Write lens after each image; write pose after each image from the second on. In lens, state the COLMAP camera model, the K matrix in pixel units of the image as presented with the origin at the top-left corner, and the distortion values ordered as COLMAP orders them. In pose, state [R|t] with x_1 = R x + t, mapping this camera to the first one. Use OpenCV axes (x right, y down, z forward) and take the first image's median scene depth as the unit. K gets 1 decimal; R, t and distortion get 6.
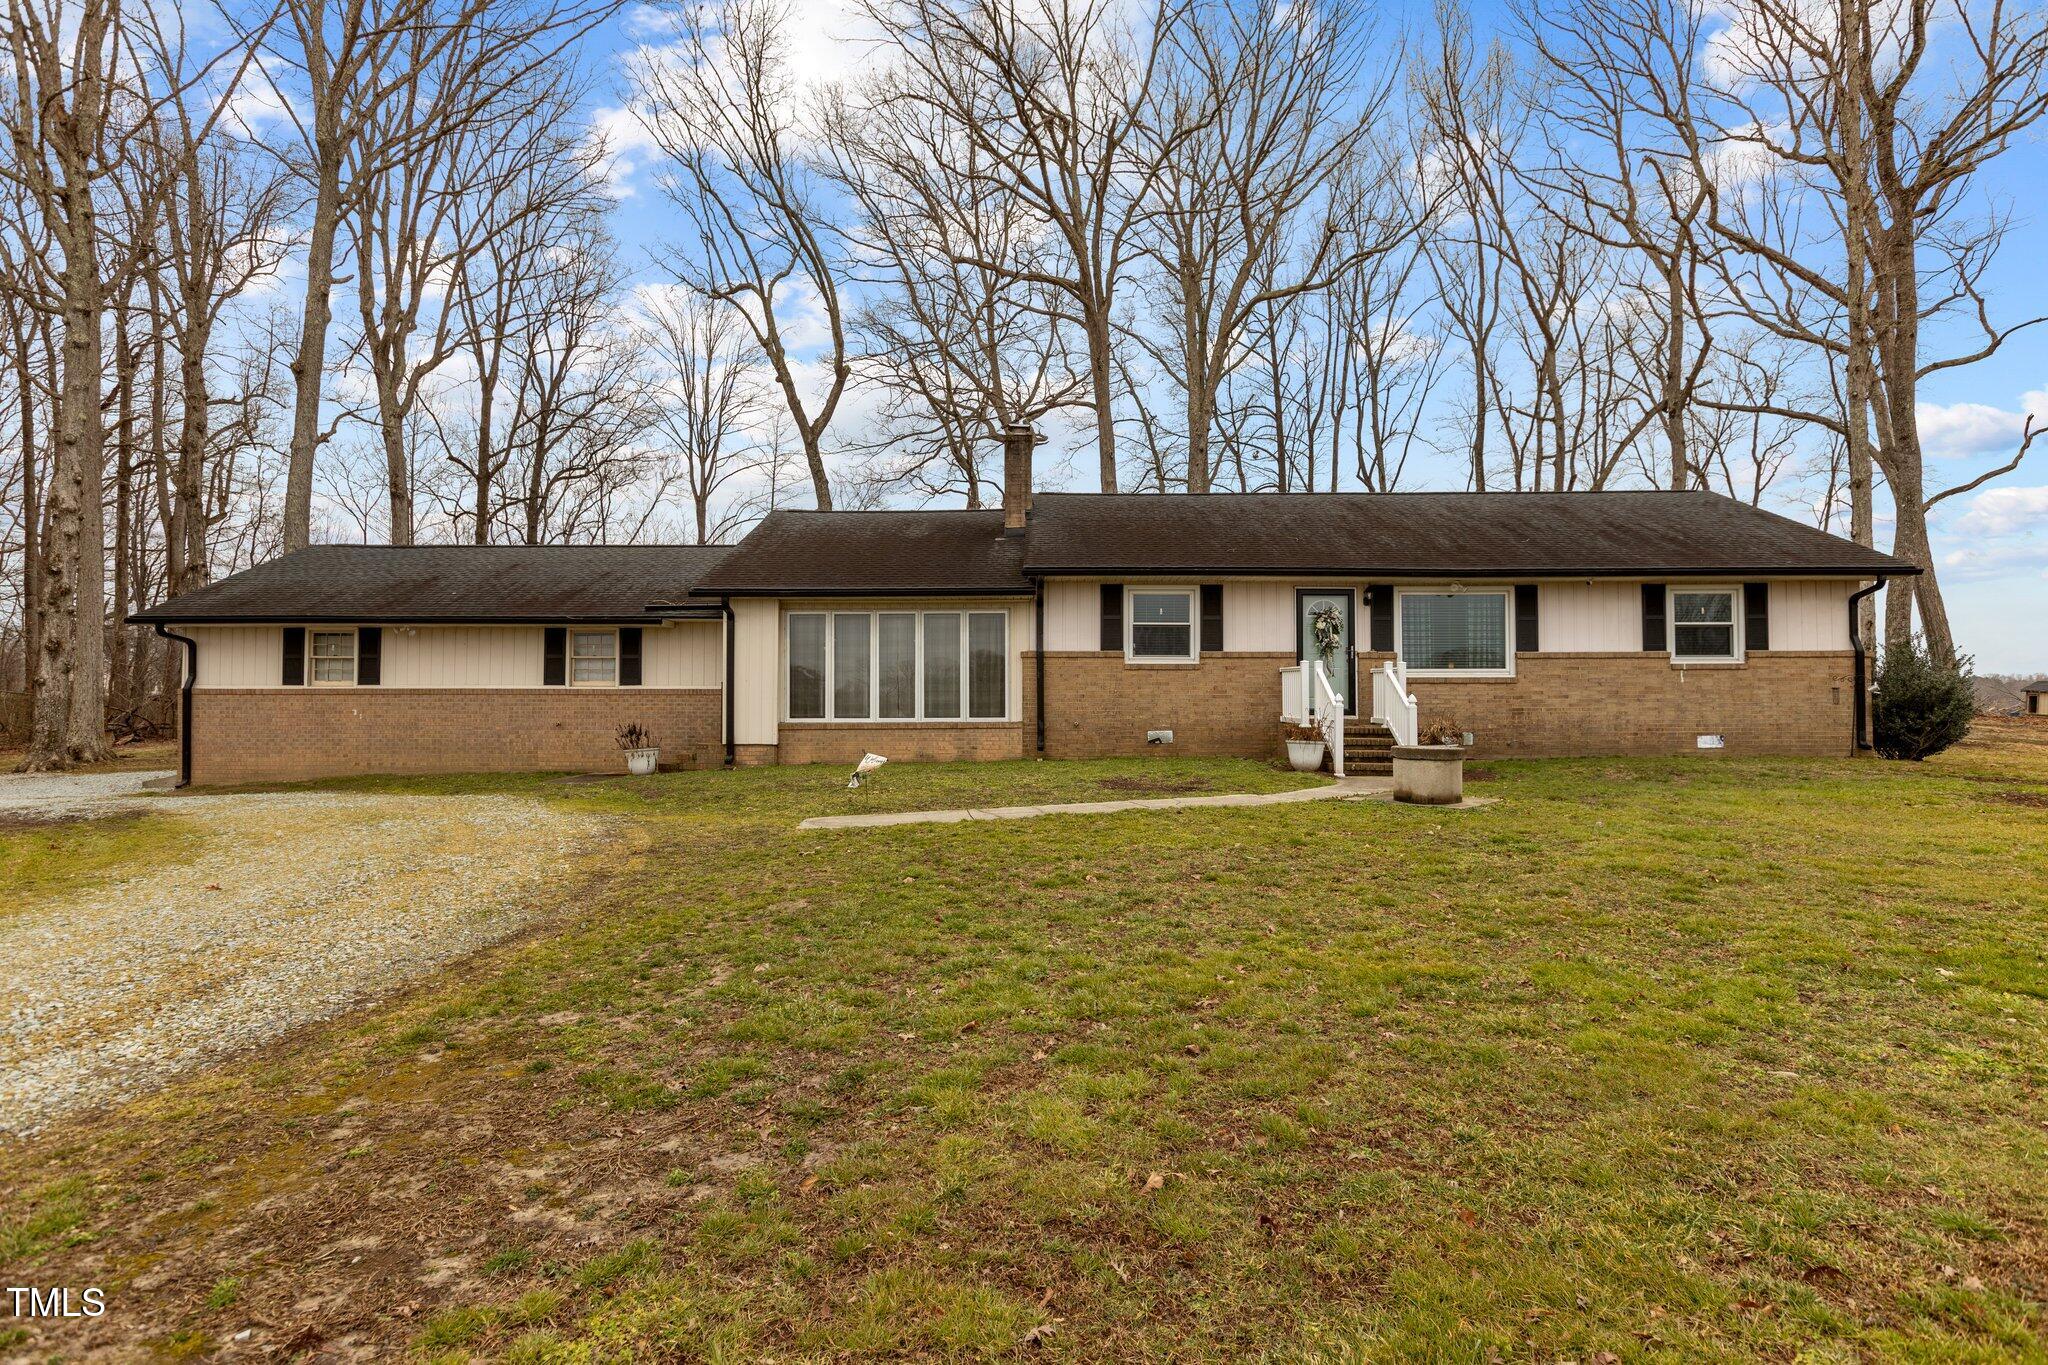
lens RADIAL K [[1150.7, 0, 1037.6], [0, 1150.7, 687.3], [0, 0, 1]] dist [0.002345, 0.000712]
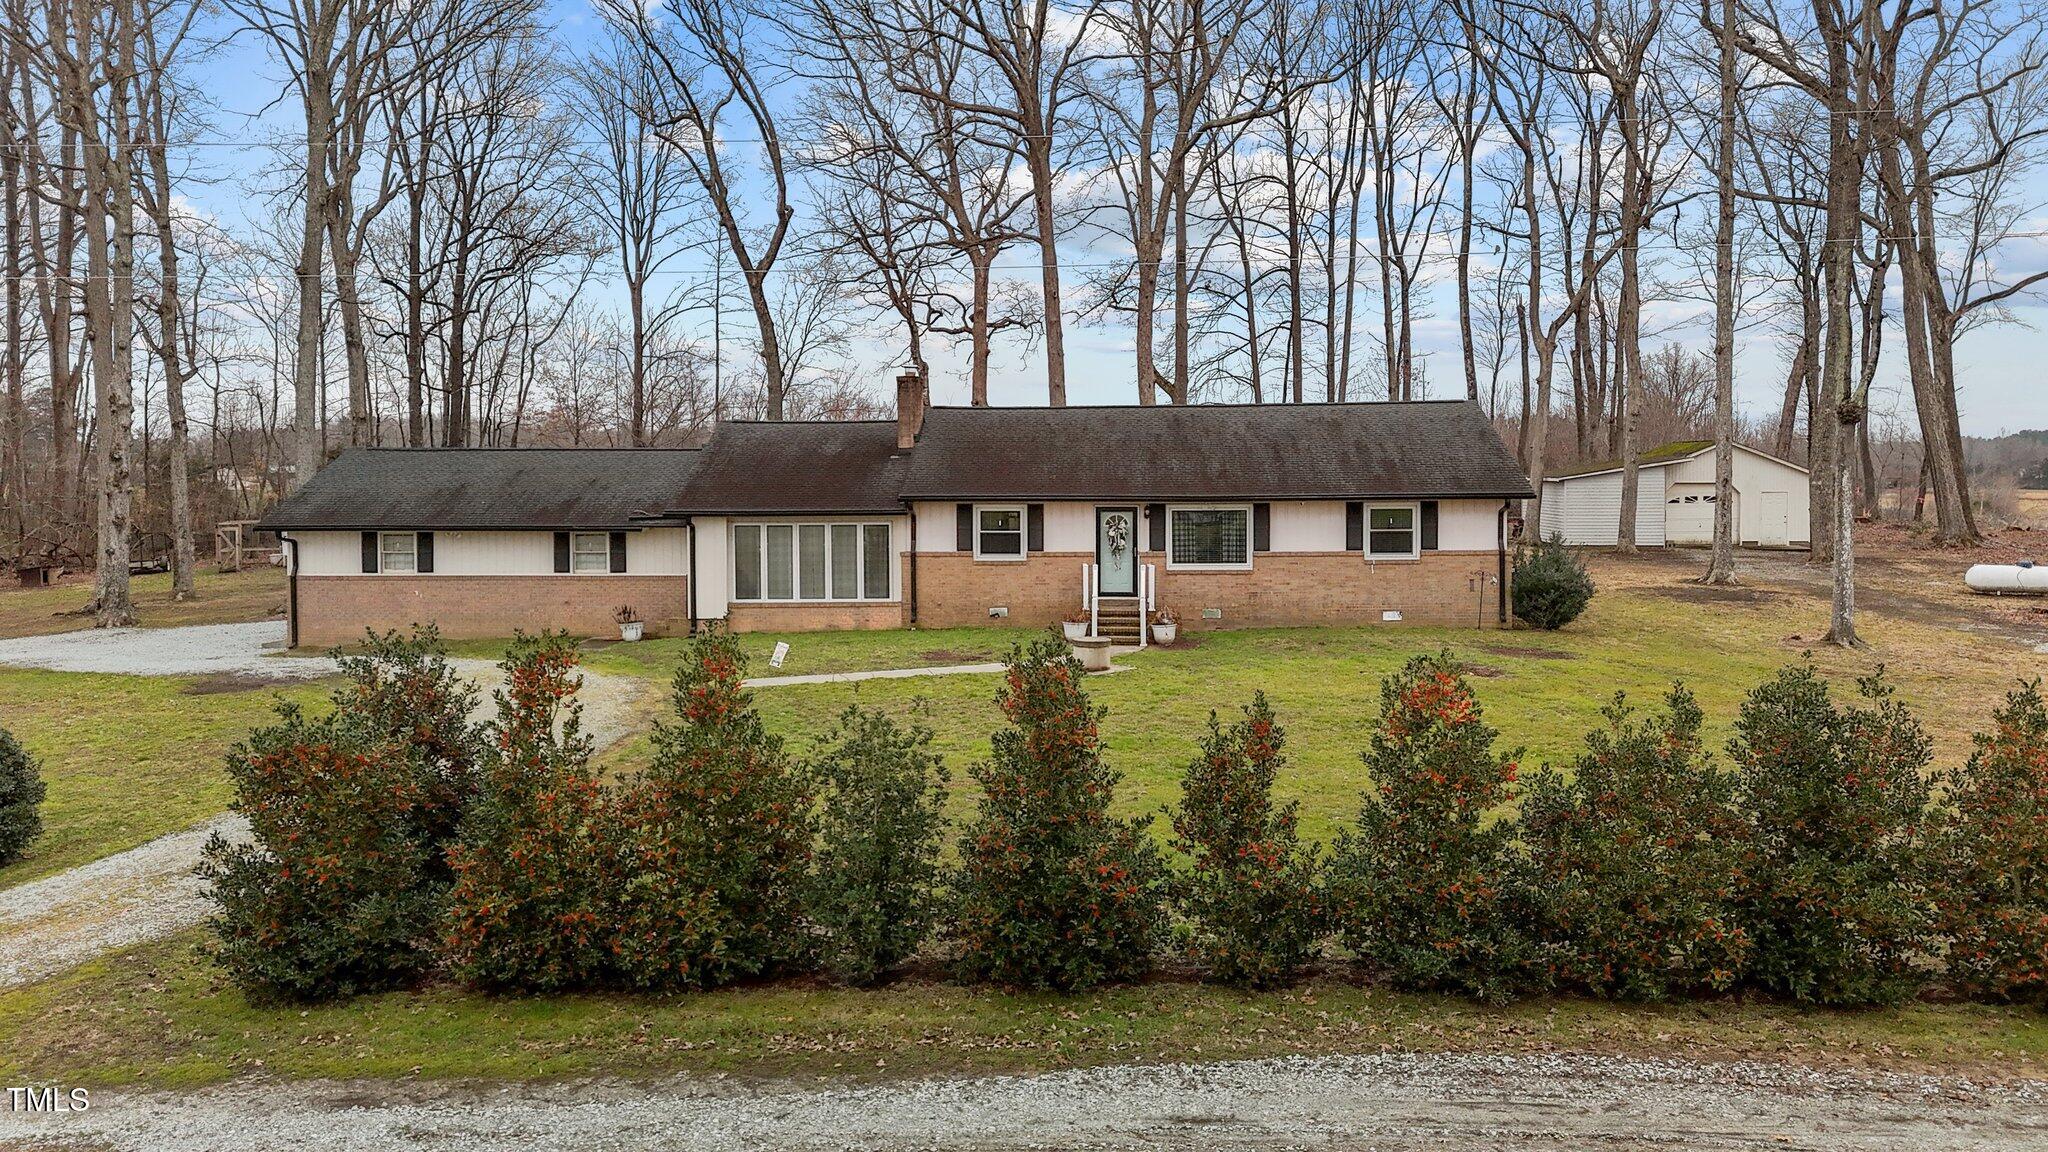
lens RADIAL K [[1470.8, 0, 1030.1], [0, 1470.8, 564.2], [0, 0, 1]] dist [0.060029, -0.031021]
pose [[0.999791, -0.001751, -0.020393, 0.169899], [0.003084, 0.997847, 0.065517, -0.124933], [0.020234, -0.065567, 0.997643, -0.737099]]
